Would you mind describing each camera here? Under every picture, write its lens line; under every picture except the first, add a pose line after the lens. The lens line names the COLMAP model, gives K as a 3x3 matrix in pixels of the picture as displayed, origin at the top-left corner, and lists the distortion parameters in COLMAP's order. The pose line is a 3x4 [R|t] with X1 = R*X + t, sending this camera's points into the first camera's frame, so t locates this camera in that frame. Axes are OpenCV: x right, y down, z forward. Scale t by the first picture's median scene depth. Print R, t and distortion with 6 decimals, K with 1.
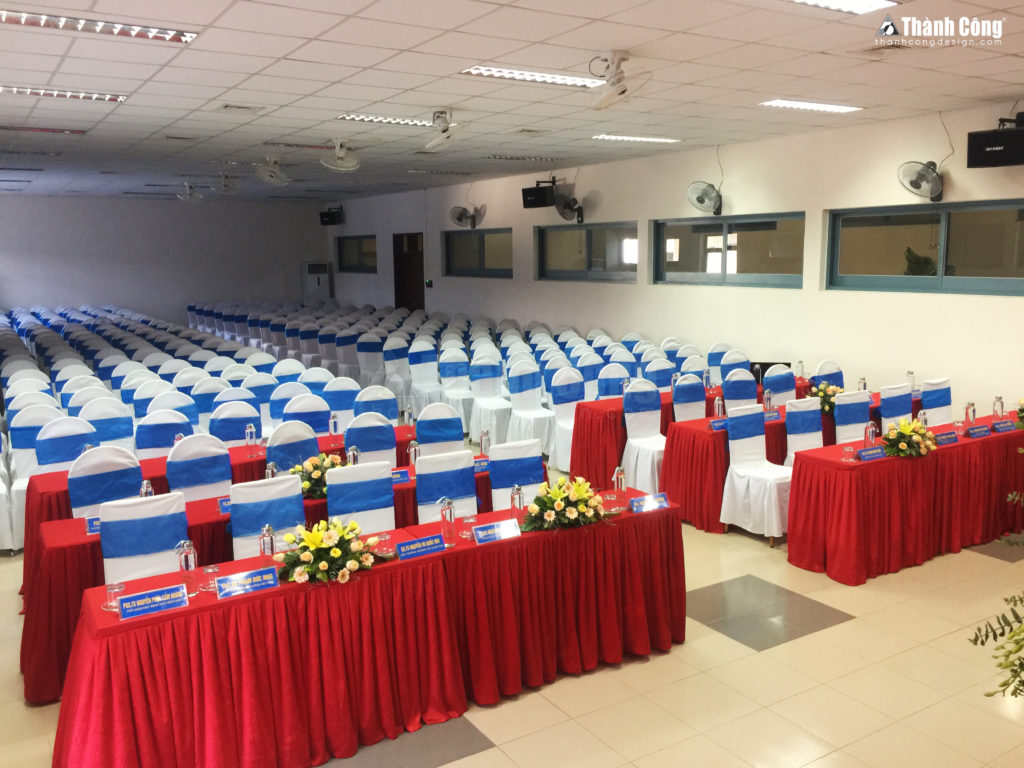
lens RADIAL K [[873.2, 0, 512.0], [0, 873.2, 384.0], [0, 0, 1]] dist [0.031151, -0.002135]
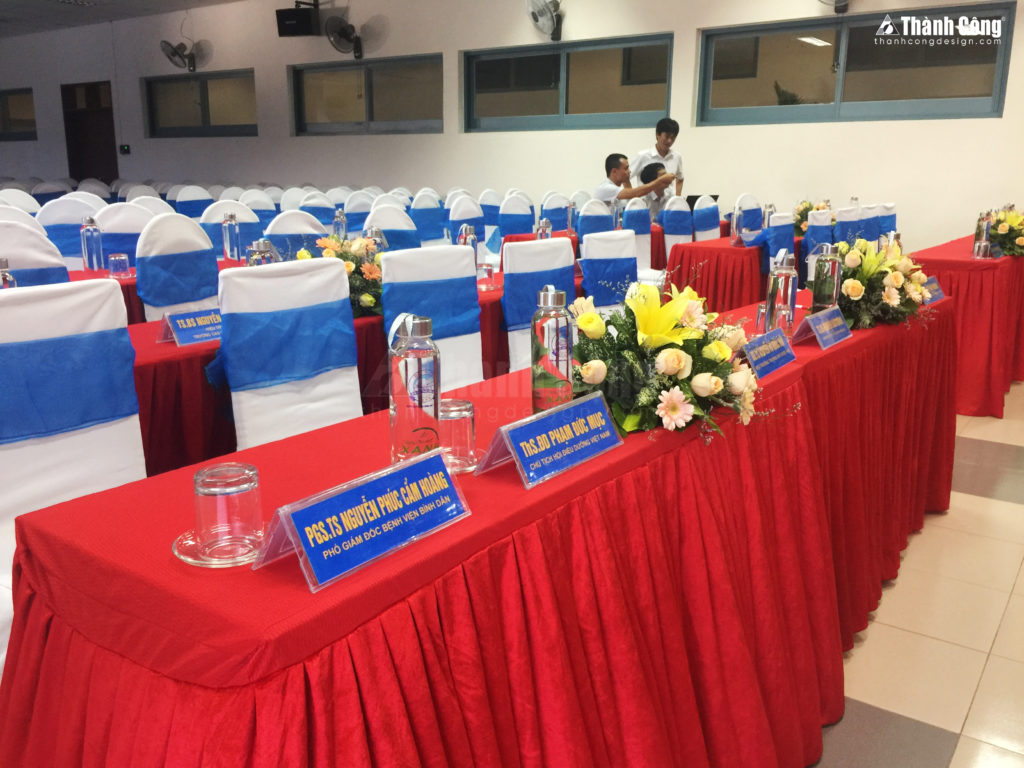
lens RADIAL K [[884.8, 0, 512.4], [0, 884.8, 367.3], [0, 0, 1]] dist [0.085384, -0.154371]
pose [[0.922594, -0.063750, 0.380469, -0.160921], [0.040912, 0.996858, 0.067823, 0.062758], [-0.383597, -0.047008, 0.922303, 0.247445]]
